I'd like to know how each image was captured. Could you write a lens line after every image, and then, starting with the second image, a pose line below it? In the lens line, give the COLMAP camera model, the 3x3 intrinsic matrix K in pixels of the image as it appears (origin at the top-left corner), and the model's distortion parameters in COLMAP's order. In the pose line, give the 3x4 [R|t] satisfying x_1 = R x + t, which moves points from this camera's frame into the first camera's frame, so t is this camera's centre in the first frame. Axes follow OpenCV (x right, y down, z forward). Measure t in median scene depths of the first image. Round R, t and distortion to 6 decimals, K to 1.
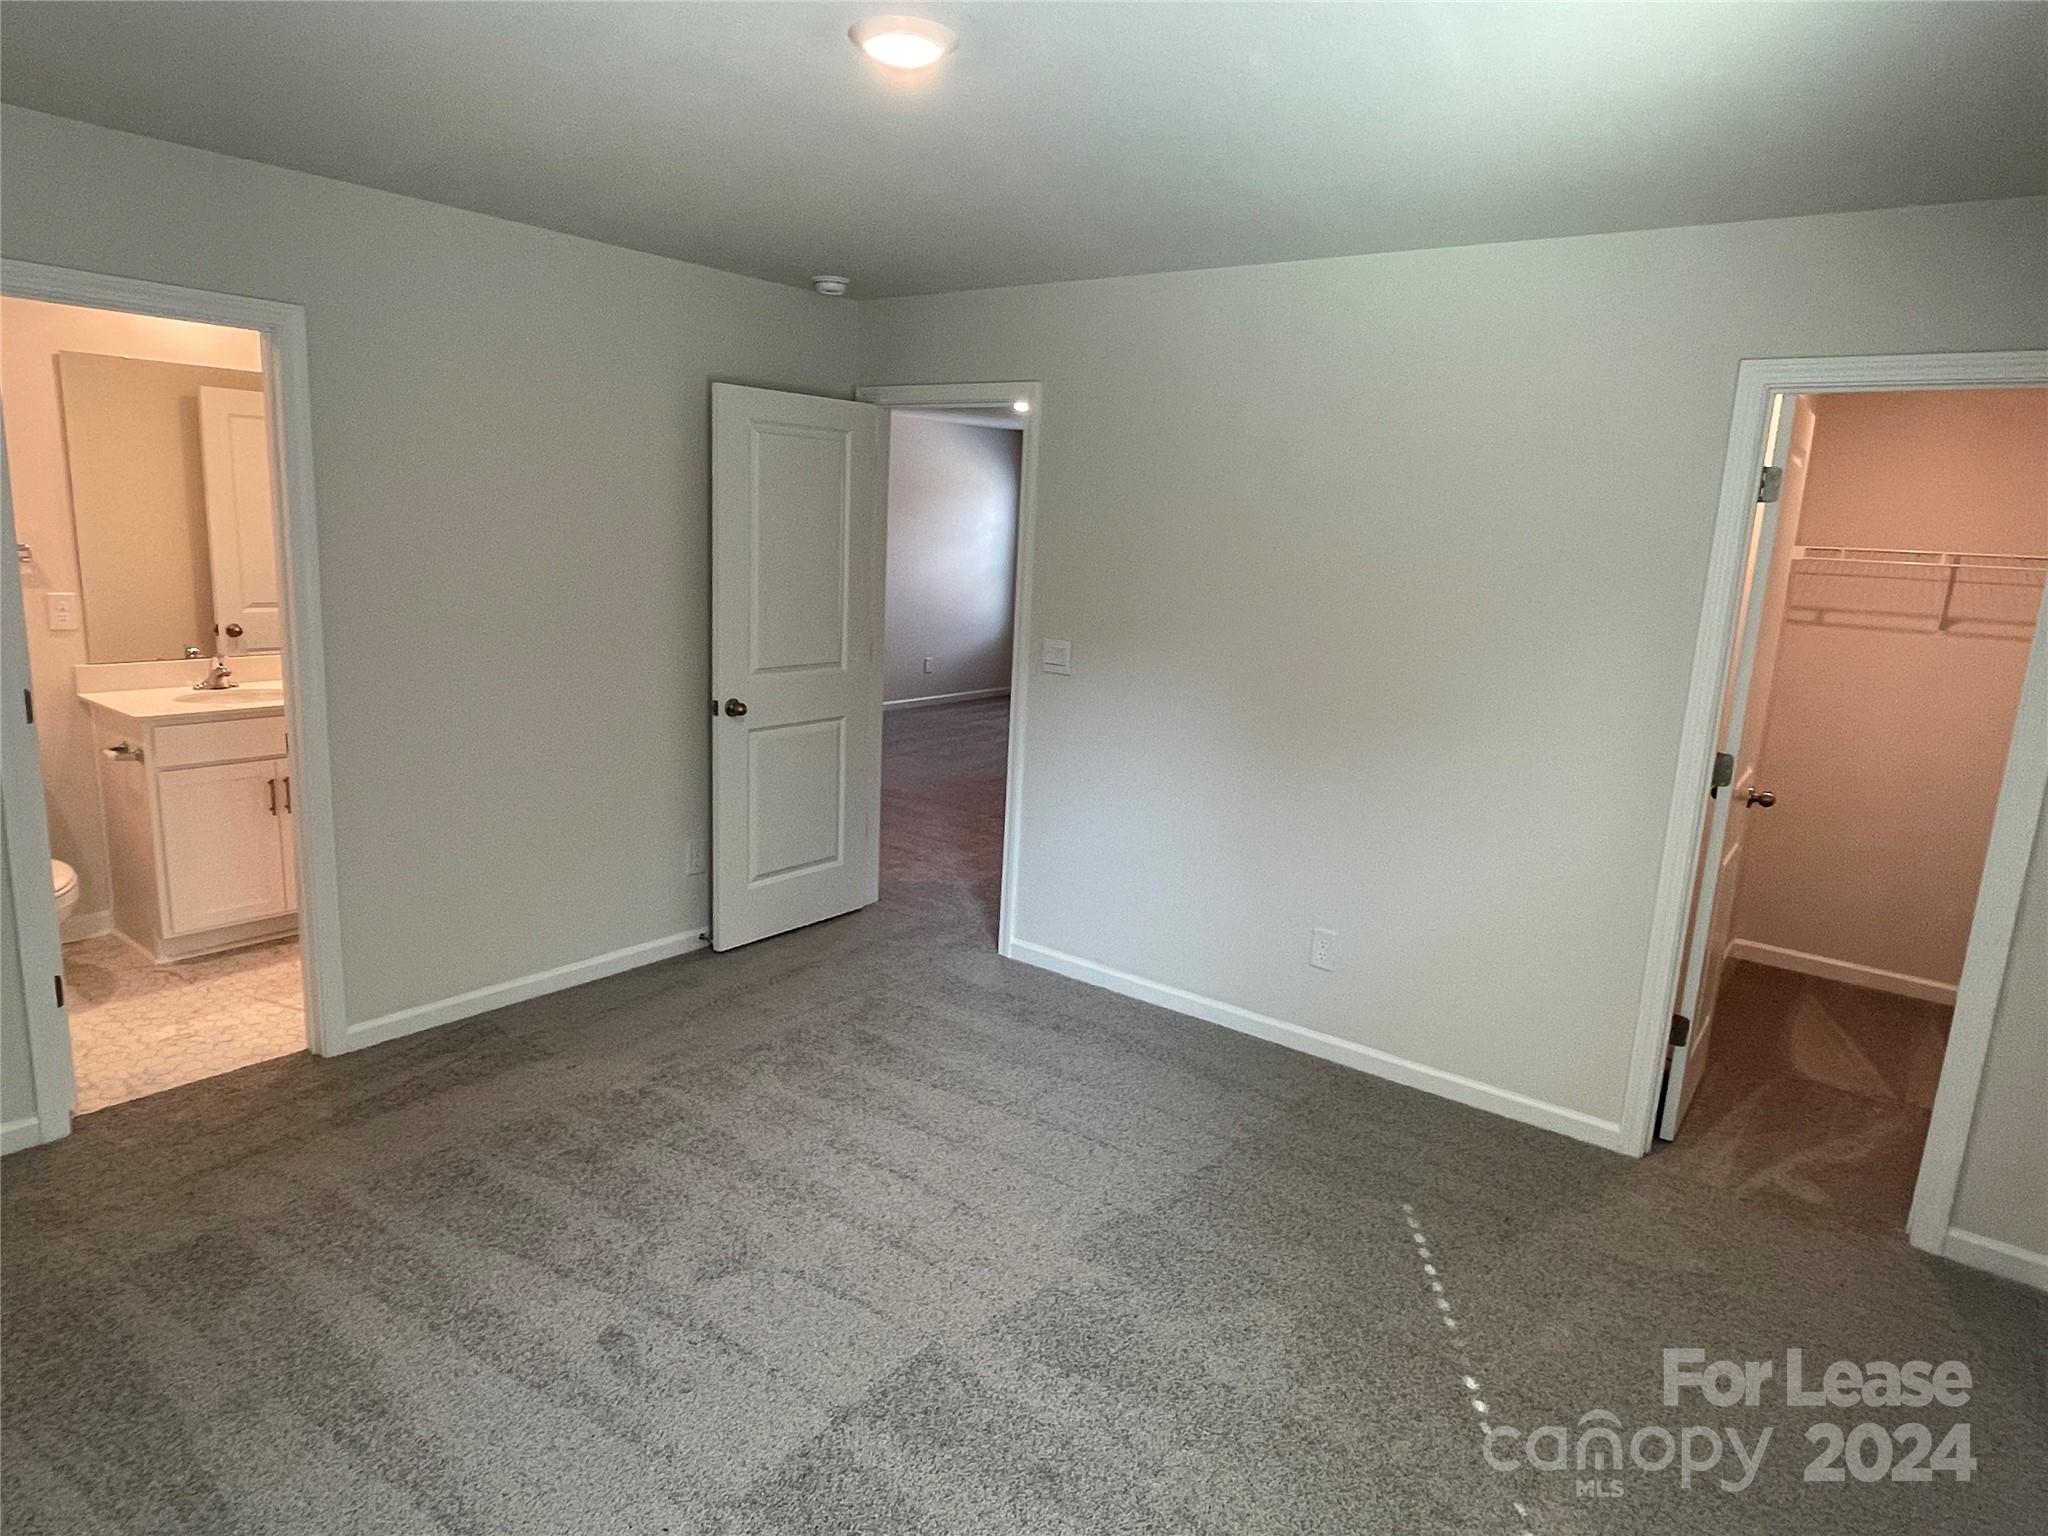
lens RADIAL K [[1231.8, 0, 1024.0], [0, 1231.8, 768.0], [0, 0, 1]] dist [-0.000808, -0.000307]
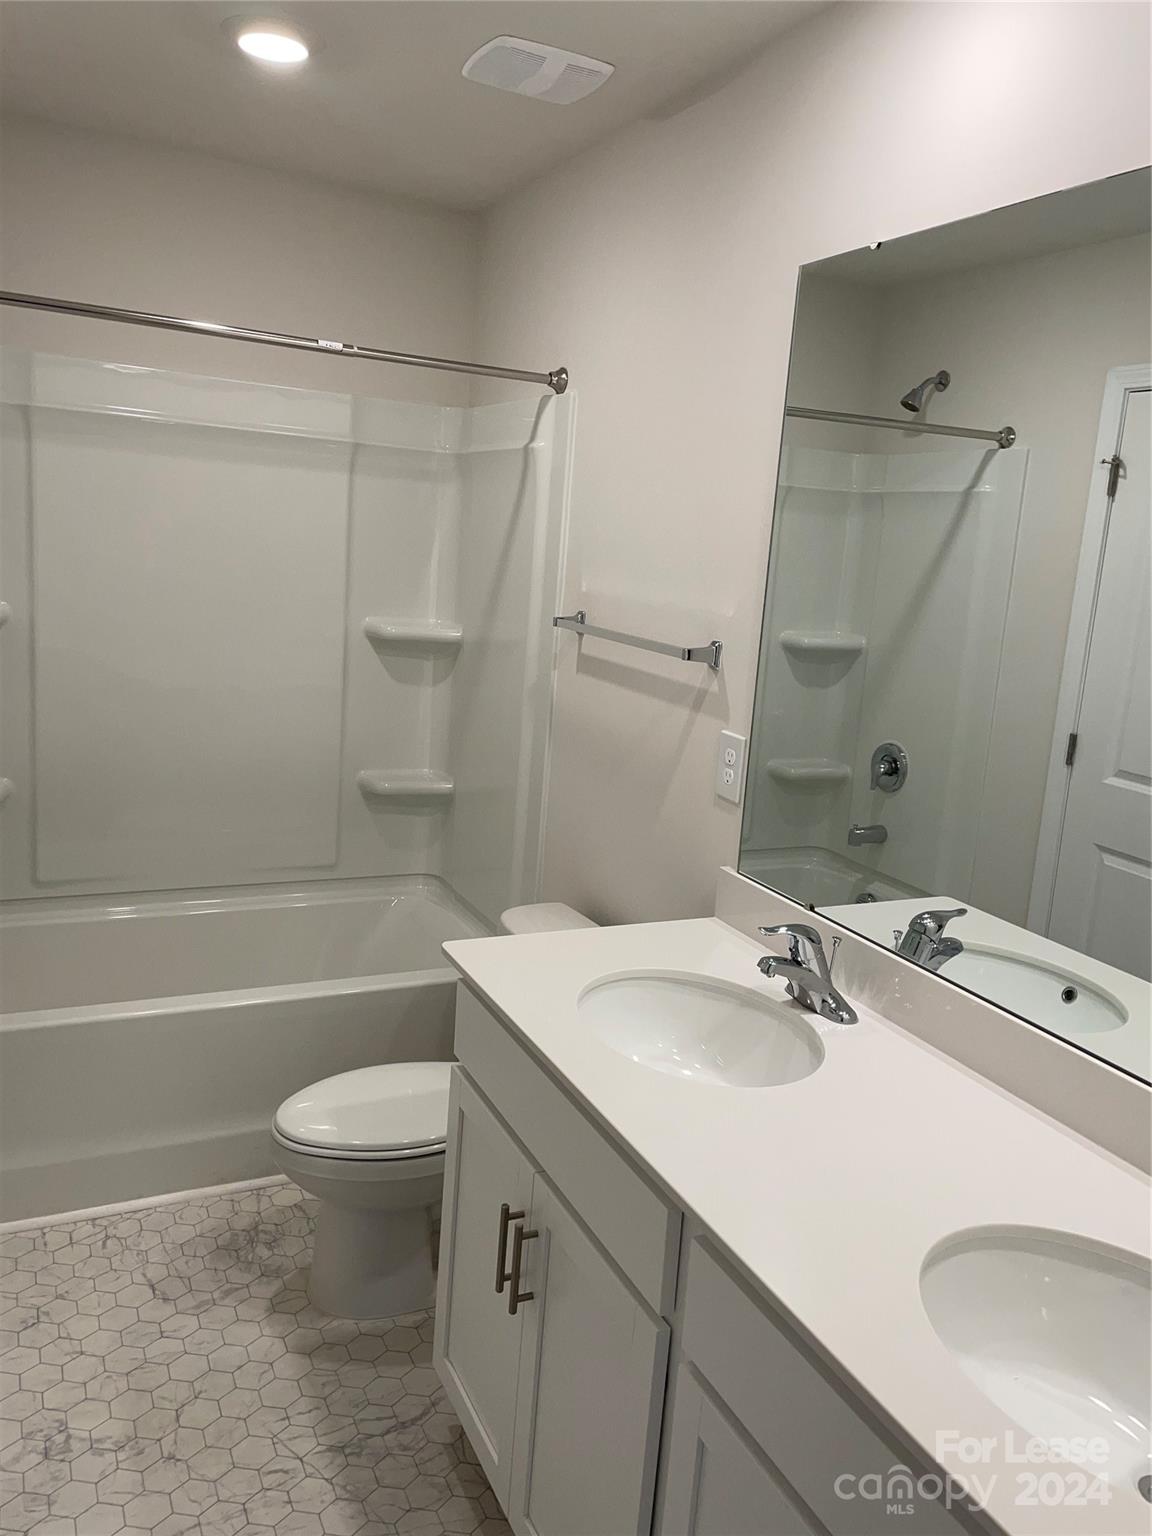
lens RADIAL K [[1154.2, 0, 576.0], [0, 1154.2, 768.0], [0, 0, 1]] dist [0.102617, -0.146855]
pose [[-0.439260, 0.095360, -0.893284, -0.316045], [-0.271192, 0.933886, 0.233049, -0.241279], [0.856450, 0.344621, -0.384358, 1.211420]]
